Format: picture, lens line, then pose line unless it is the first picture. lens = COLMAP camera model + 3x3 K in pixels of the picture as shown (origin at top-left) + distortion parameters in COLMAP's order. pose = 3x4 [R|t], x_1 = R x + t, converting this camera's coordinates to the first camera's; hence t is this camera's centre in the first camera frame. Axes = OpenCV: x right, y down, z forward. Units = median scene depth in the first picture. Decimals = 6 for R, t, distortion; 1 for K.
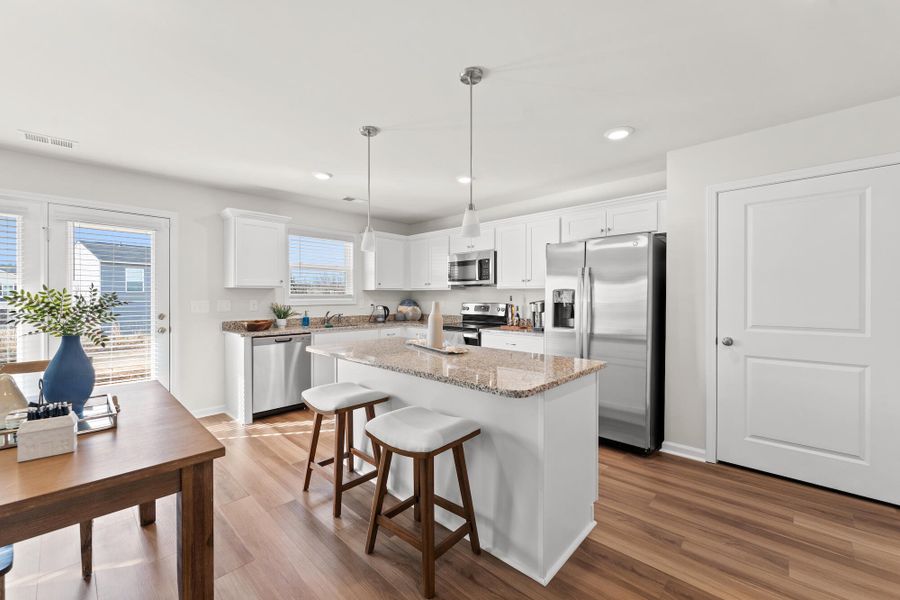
lens RADIAL K [[361.0, 0, 451.0], [0, 361.0, 299.0], [0, 0, 1]] dist [0.000220, -0.000835]
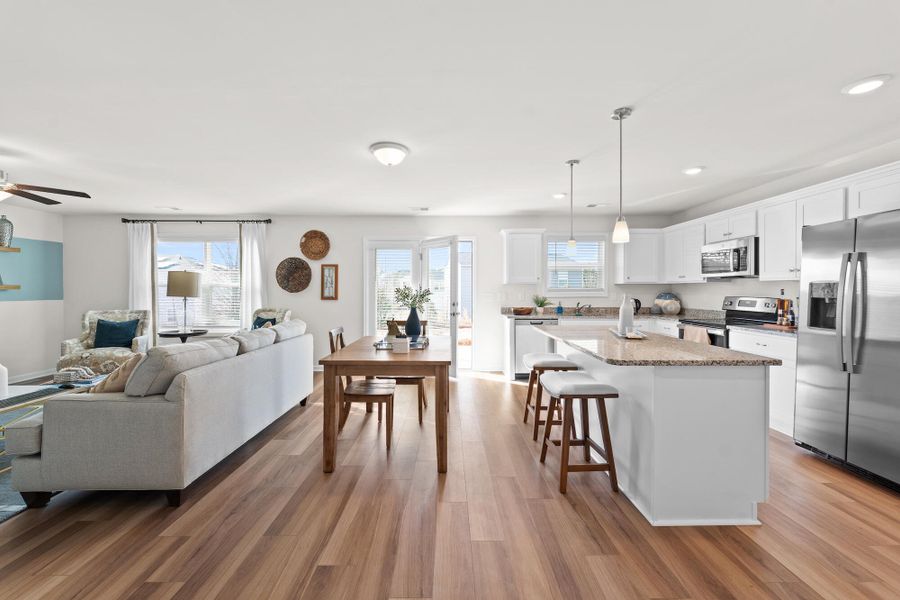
lens RADIAL K [[361.0, 0, 450.1], [0, 361.0, 293.6], [0, 0, 1]] dist [0.000220, -0.000835]
pose [[0.688501, 0.006907, -0.725202, 0.256777], [-0.003842, 0.999975, 0.005877, -0.000228], [0.725225, -0.001260, 0.688511, -0.132361]]
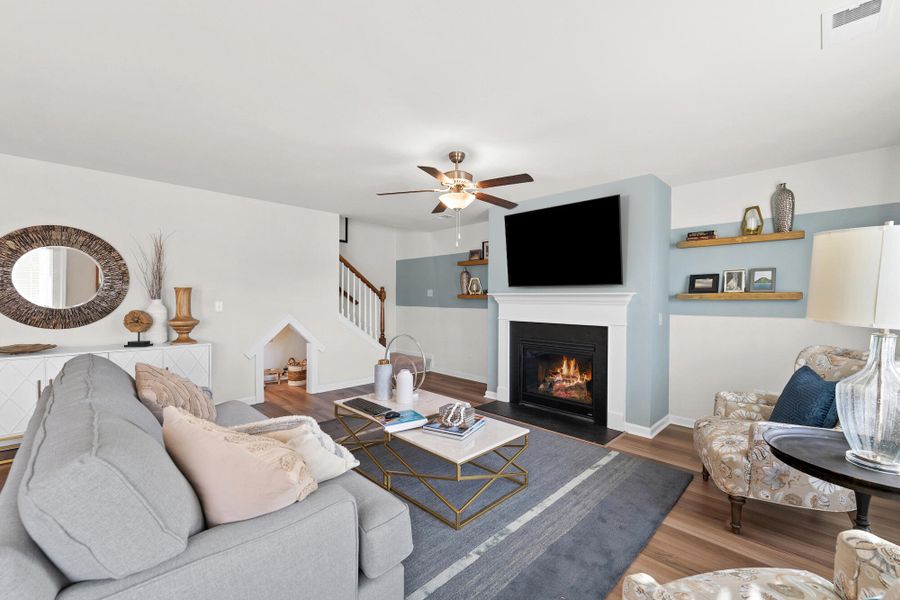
lens RADIAL K [[370.1, 0, 450.5], [0, 370.1, 308.6], [0, 0, 1]] dist [0.002451, 0.000227]
pose [[-0.999469, -0.005116, 0.032187, -0.913117], [-0.004152, 0.999543, 0.029946, -0.001267], [-0.032325, 0.029797, -0.999033, 0.425382]]
